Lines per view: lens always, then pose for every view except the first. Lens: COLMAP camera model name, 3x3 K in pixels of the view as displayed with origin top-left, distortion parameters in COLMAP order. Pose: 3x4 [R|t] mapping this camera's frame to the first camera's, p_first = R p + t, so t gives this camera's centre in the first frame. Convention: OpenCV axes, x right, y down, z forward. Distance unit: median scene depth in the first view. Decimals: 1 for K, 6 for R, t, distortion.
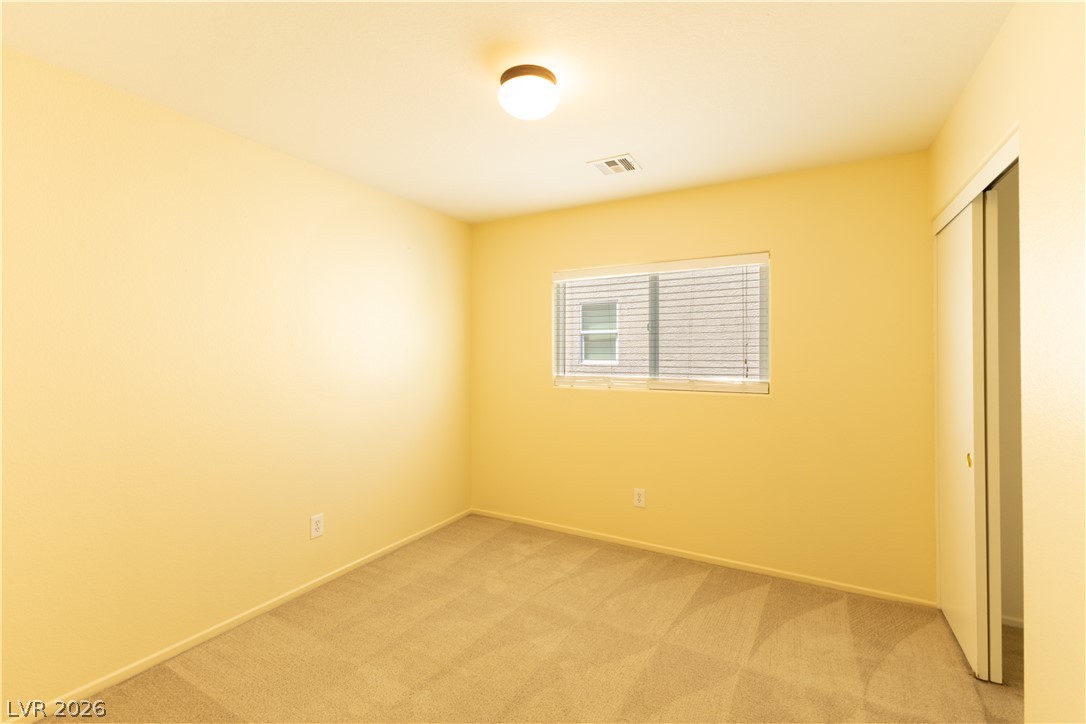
lens RADIAL K [[475.7, 0, 539.6], [0, 475.7, 345.5], [0, 0, 1]] dist [0.012817, -0.000369]
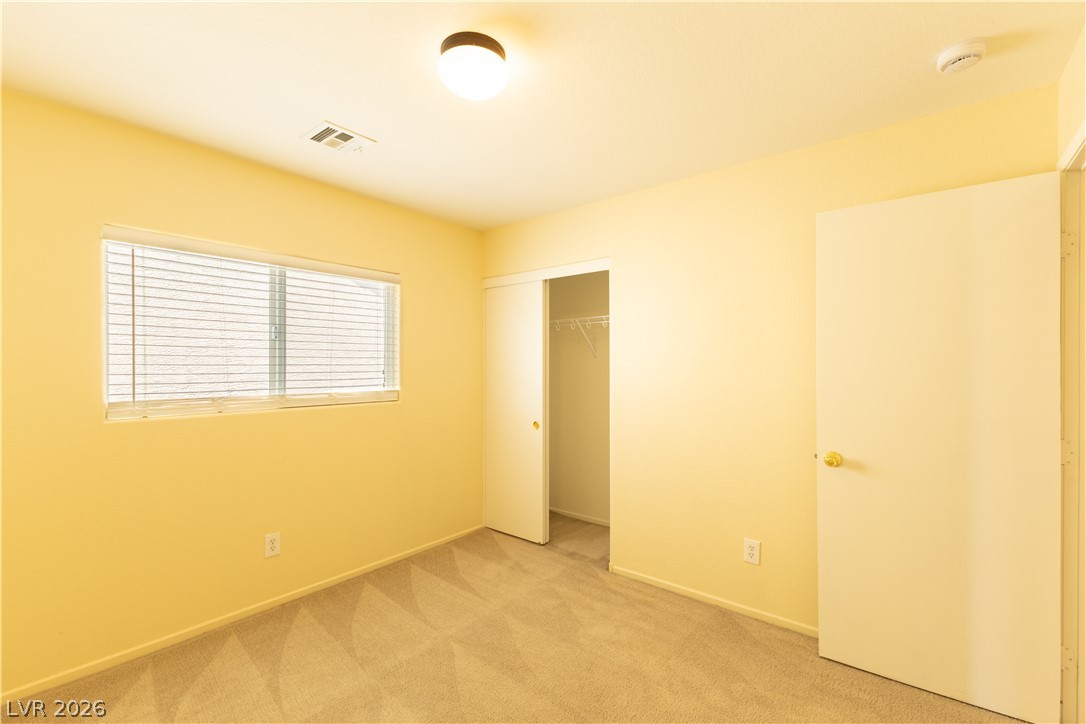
lens RADIAL K [[471.0, 0, 543.0], [0, 471.0, 361.7], [0, 0, 1]] dist [0.008967, -0.000514]
pose [[0.181555, 0.007515, 0.983352, -0.575125], [-0.010472, 0.999929, -0.005708, 0.013159], [-0.983325, -0.009261, 0.181620, 0.478379]]
